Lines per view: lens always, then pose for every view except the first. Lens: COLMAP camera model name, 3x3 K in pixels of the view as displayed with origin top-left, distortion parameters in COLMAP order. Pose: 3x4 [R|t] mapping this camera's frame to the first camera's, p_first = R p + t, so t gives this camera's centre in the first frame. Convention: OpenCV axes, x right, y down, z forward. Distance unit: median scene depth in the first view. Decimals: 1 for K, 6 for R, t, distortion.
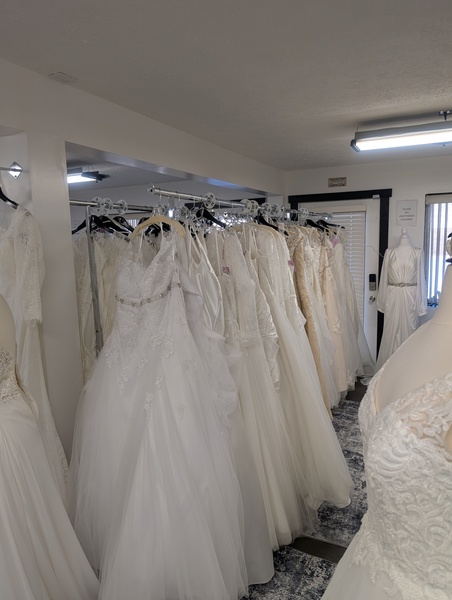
lens RADIAL K [[436.6, 0, 226.0], [0, 436.6, 300.0], [0, 0, 1]] dist [0.004336, 0.001753]
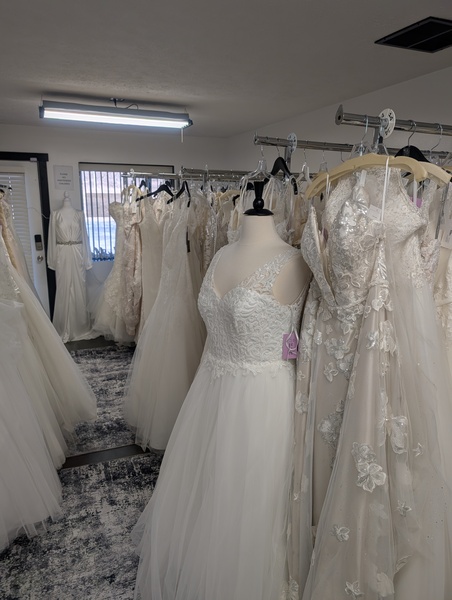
lens RADIAL K [[434.7, 0, 226.9], [0, 434.7, 301.7], [0, 0, 1]] dist [0.010576, -0.004011]
pose [[0.659617, -0.142056, 0.738055, -0.175533], [0.077962, 0.989611, 0.120798, 0.010091], [-0.747548, -0.022140, 0.663839, -0.045736]]
